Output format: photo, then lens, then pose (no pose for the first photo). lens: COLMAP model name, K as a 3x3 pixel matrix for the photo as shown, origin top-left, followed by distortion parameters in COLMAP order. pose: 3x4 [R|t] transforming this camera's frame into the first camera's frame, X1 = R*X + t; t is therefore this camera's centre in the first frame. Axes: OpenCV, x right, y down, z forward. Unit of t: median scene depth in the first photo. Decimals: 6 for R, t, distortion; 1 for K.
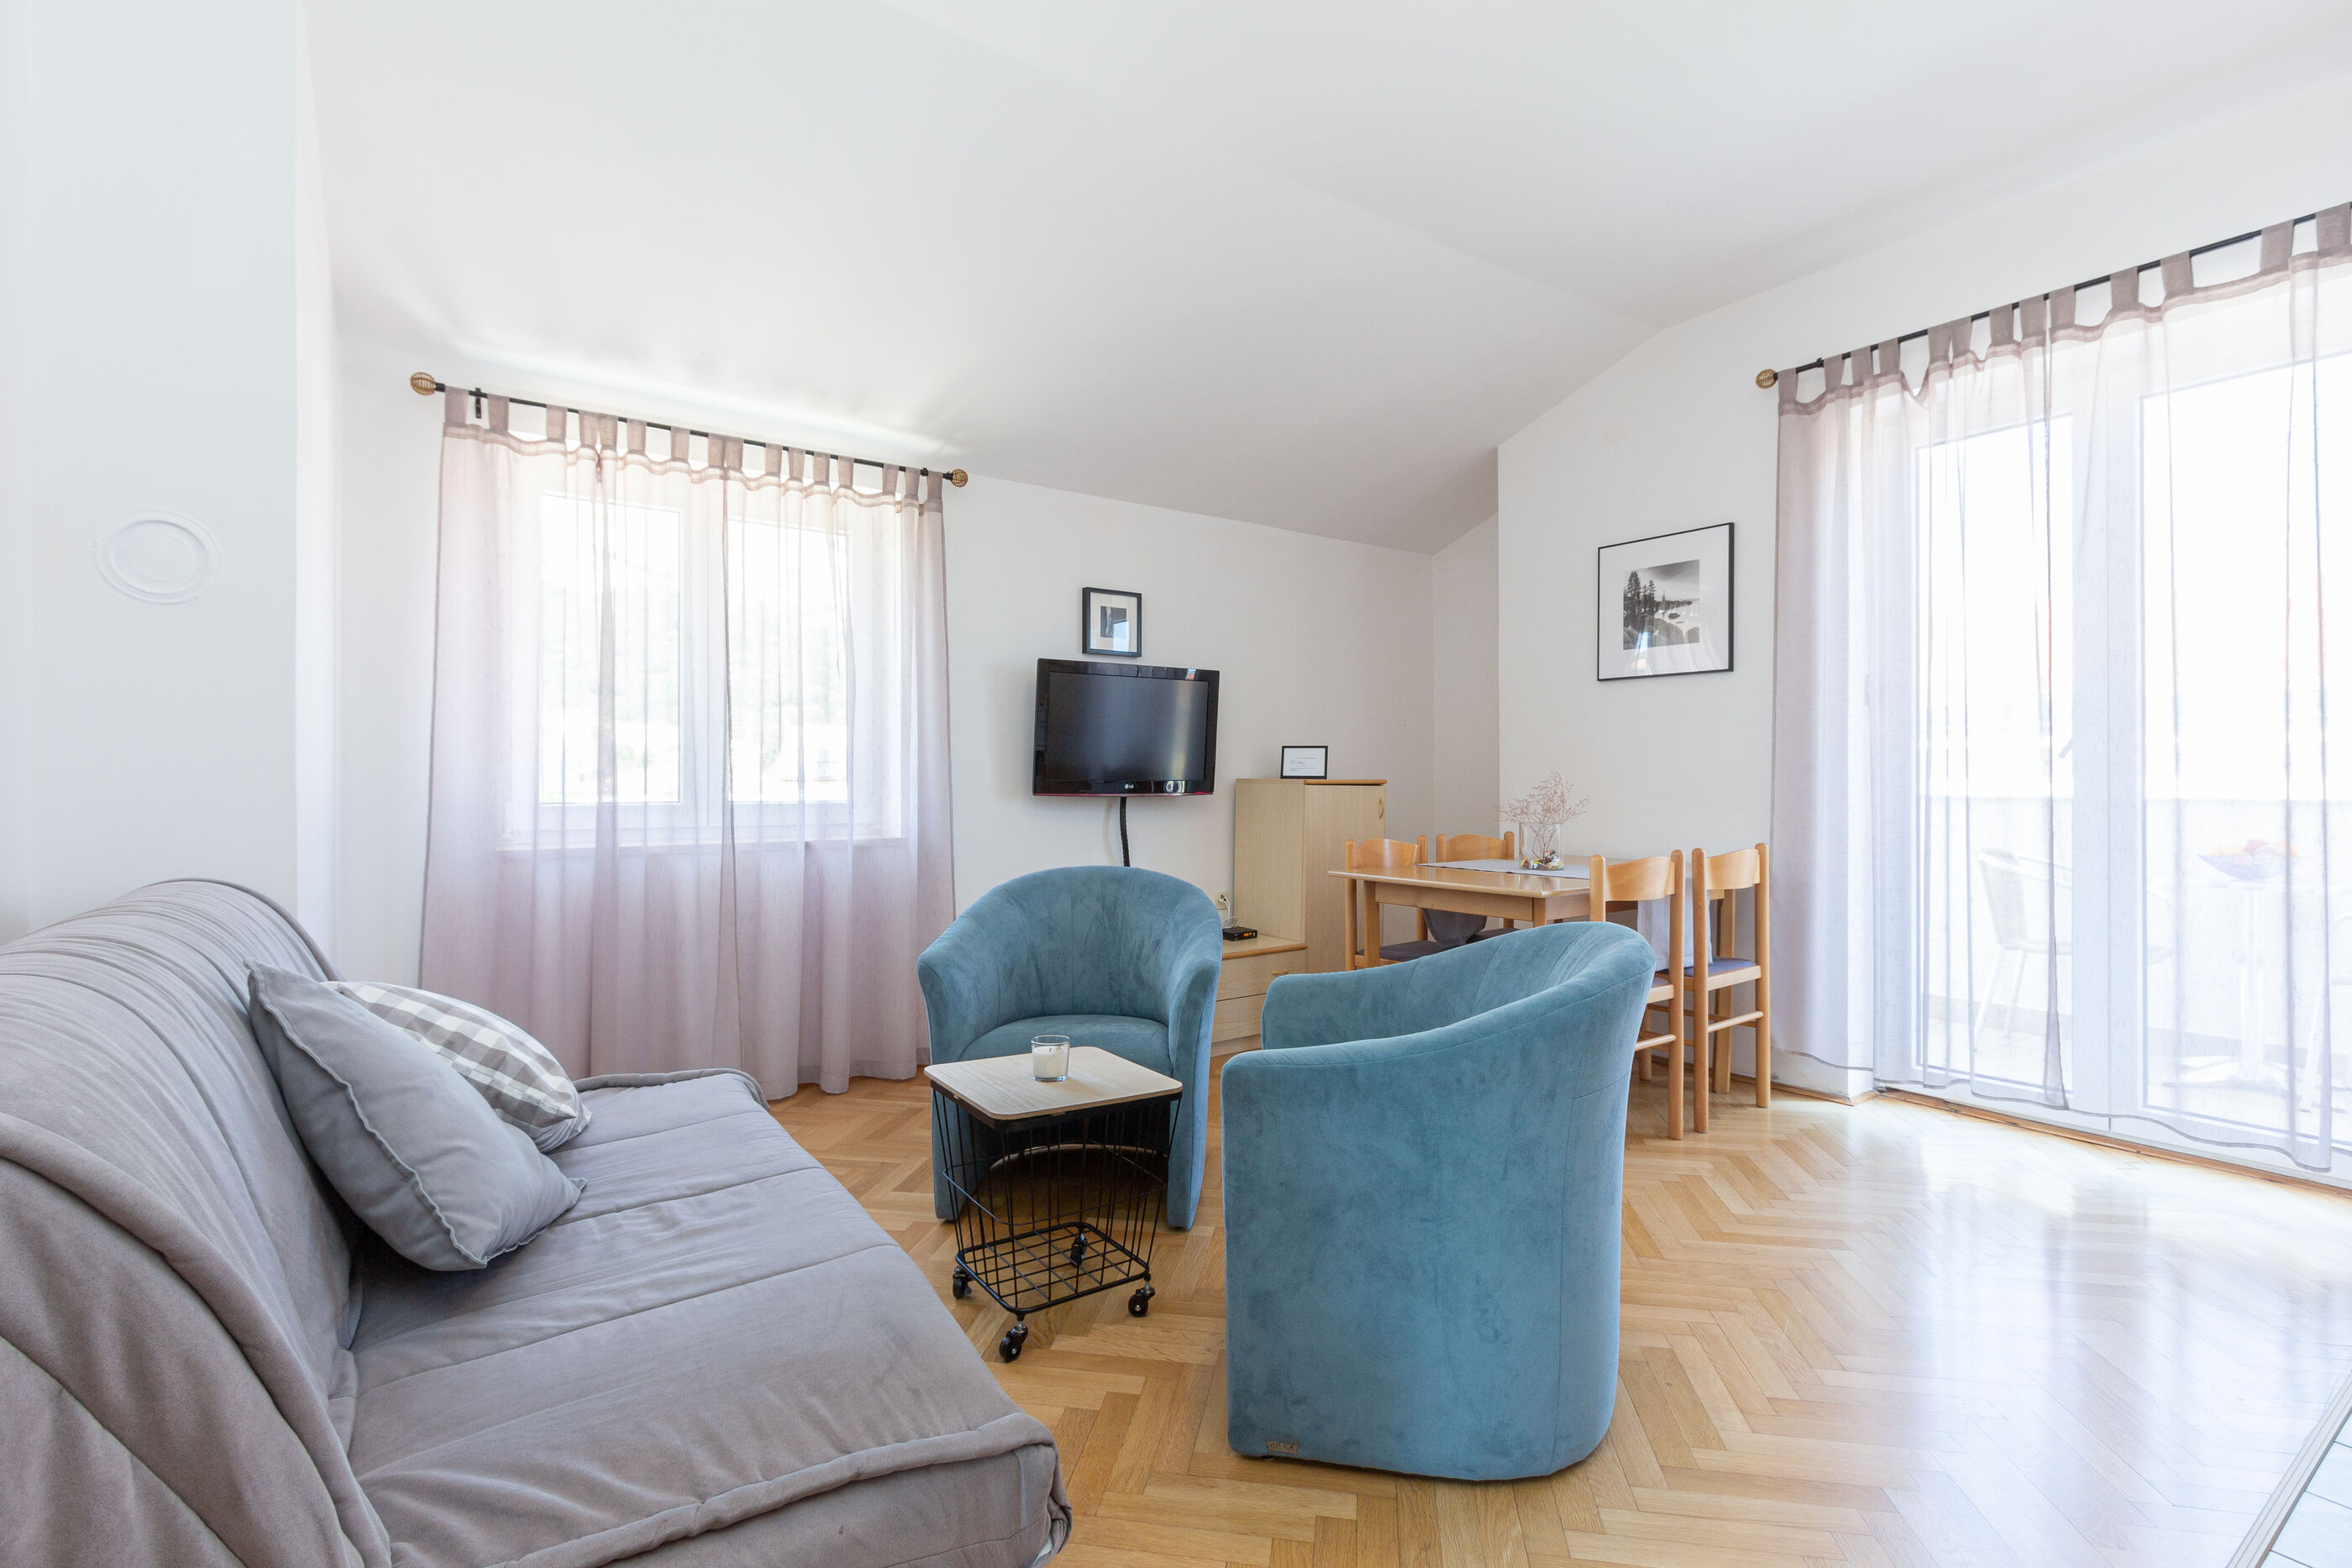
lens RADIAL K [[1054.5, 0, 1176.0], [0, 1054.5, 784.0], [0, 0, 1]] dist [-0.000003, -0.000078]
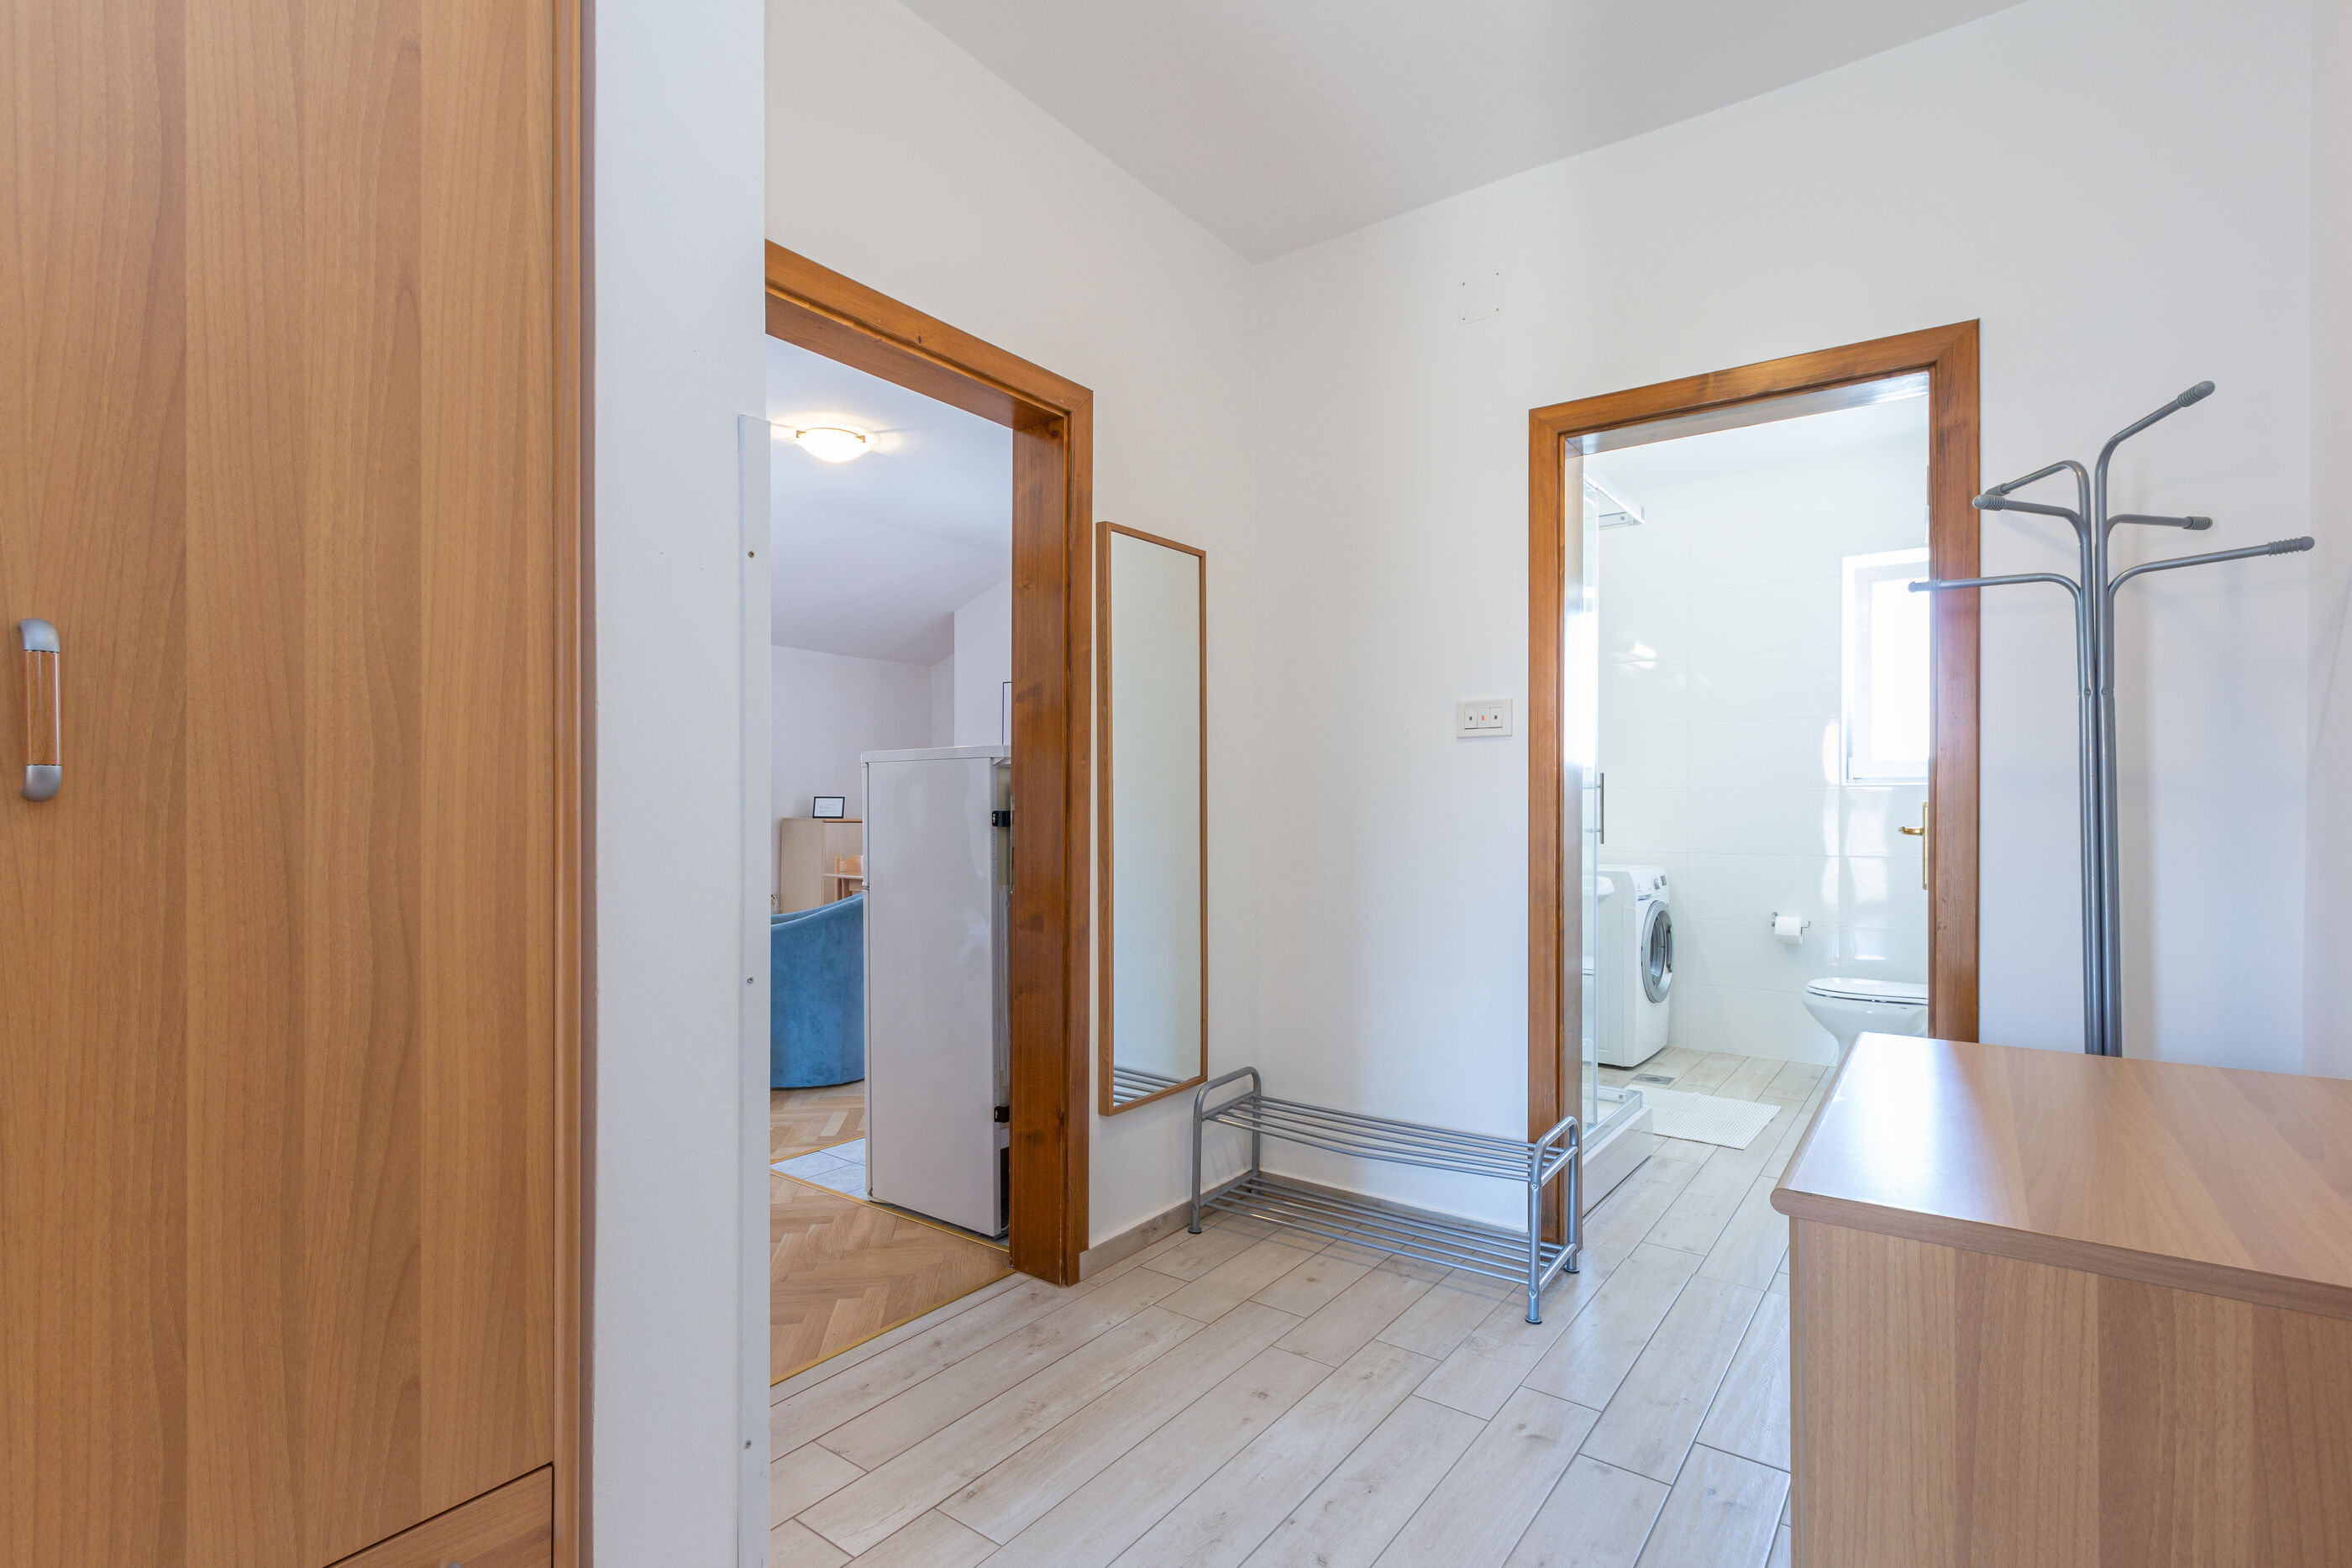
lens RADIAL K [[1116.4, 0, 1176.0], [0, 1116.4, 784.0], [0, 0, 1]] dist [-0.001041, 0.000059]
pose [[0.950351, 0.010870, 0.310989, 0.107733], [-0.004416, 0.999760, -0.021450, -0.024691], [-0.311148, 0.019012, 0.950171, -0.805453]]
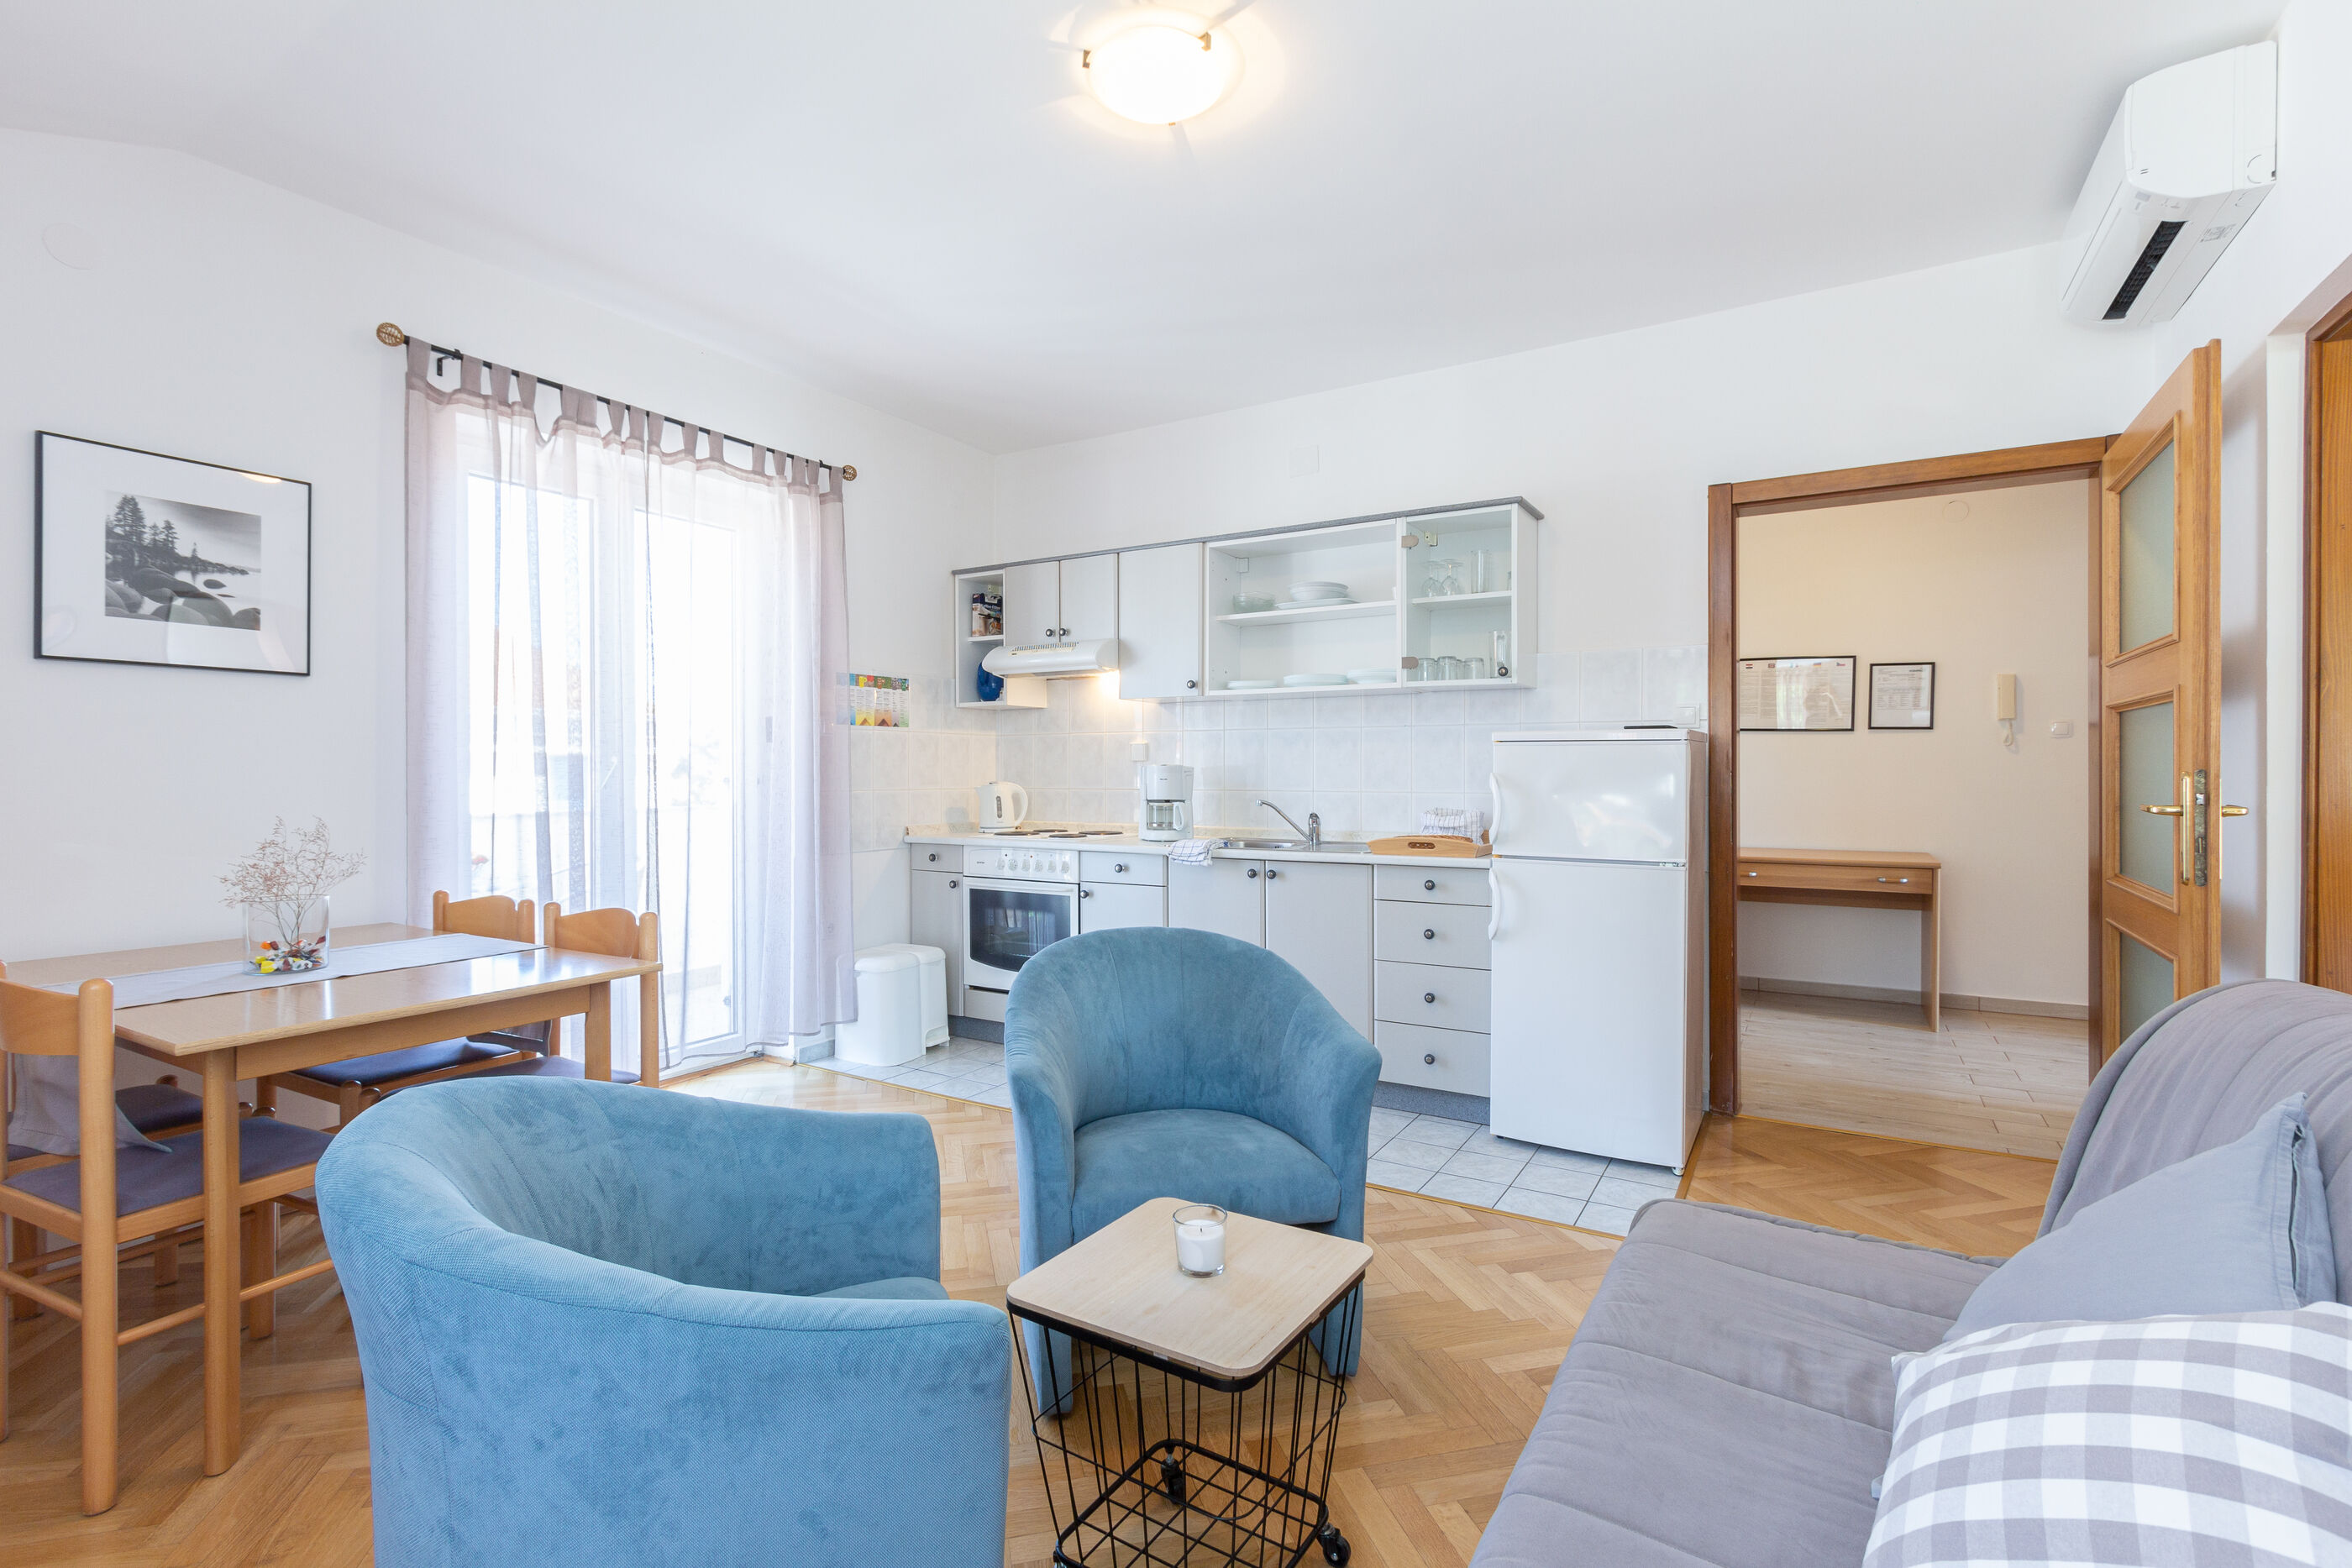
lens RADIAL K [[1054.5, 0, 1176.0], [0, 1054.5, 784.0], [0, 0, 1]] dist [-0.000003, -0.000078]
pose [[-0.390911, -0.003596, 0.920422, -0.409506], [0.013102, 0.999869, 0.009471, -0.028018], [-0.920335, 0.015762, -0.390813, 0.700478]]
